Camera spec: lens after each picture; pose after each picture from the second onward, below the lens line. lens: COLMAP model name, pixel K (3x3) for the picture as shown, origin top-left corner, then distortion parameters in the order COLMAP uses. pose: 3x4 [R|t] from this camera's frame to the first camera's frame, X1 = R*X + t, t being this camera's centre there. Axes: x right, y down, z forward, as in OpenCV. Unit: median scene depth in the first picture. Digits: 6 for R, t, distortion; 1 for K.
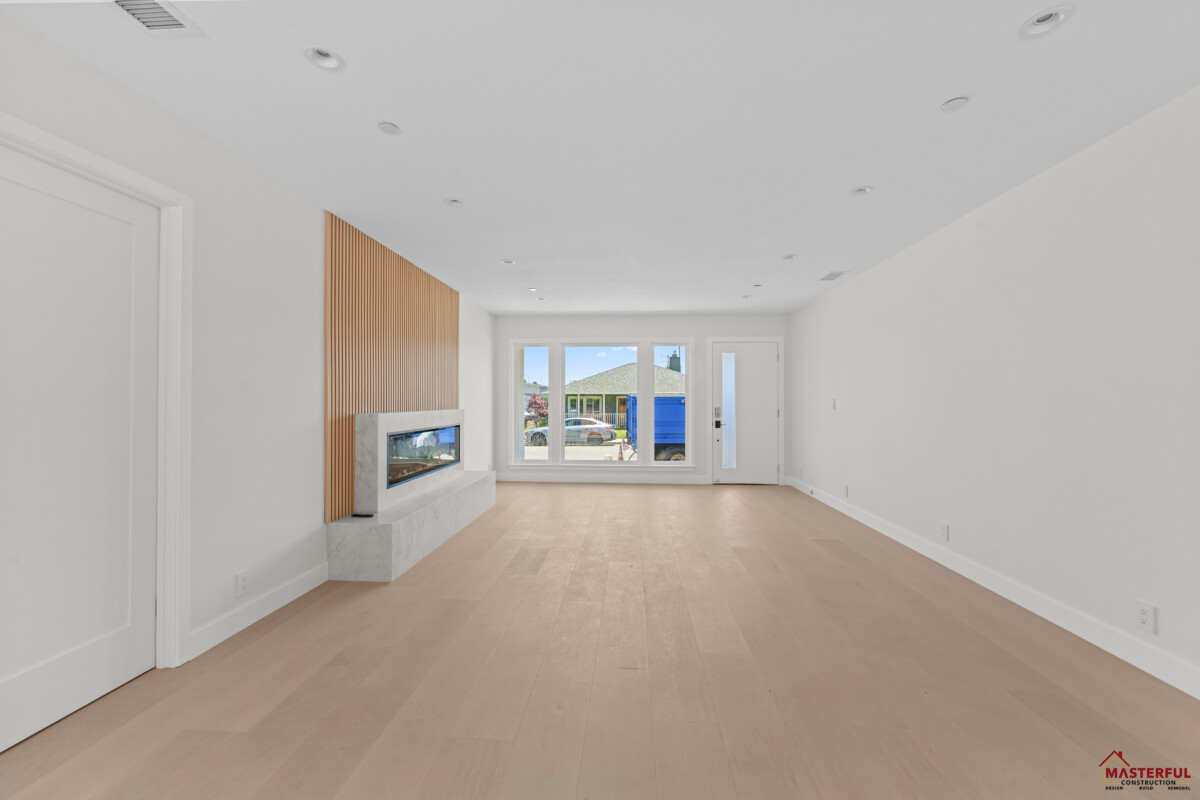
lens RADIAL K [[493.8, 0, 597.2], [0, 493.8, 399.8], [0, 0, 1]] dist [-0.000966, -0.000208]
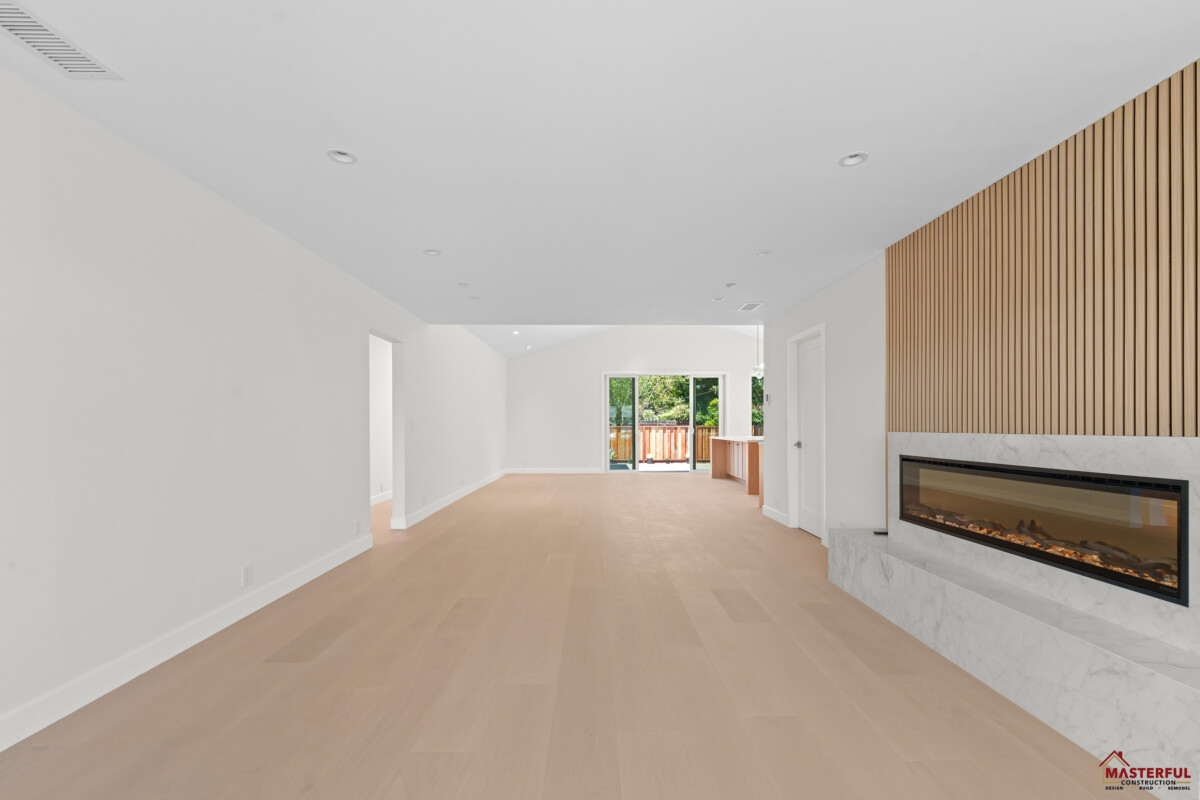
lens RADIAL K [[492.9, 0, 598.9], [0, 492.9, 414.8], [0, 0, 1]] dist [-0.000744, -0.000541]
pose [[-0.997193, -0.000717, -0.074877, 0.087849], [0.001127, 0.999697, -0.024582, 0.009435], [0.074872, -0.024598, -0.996890, 0.967230]]
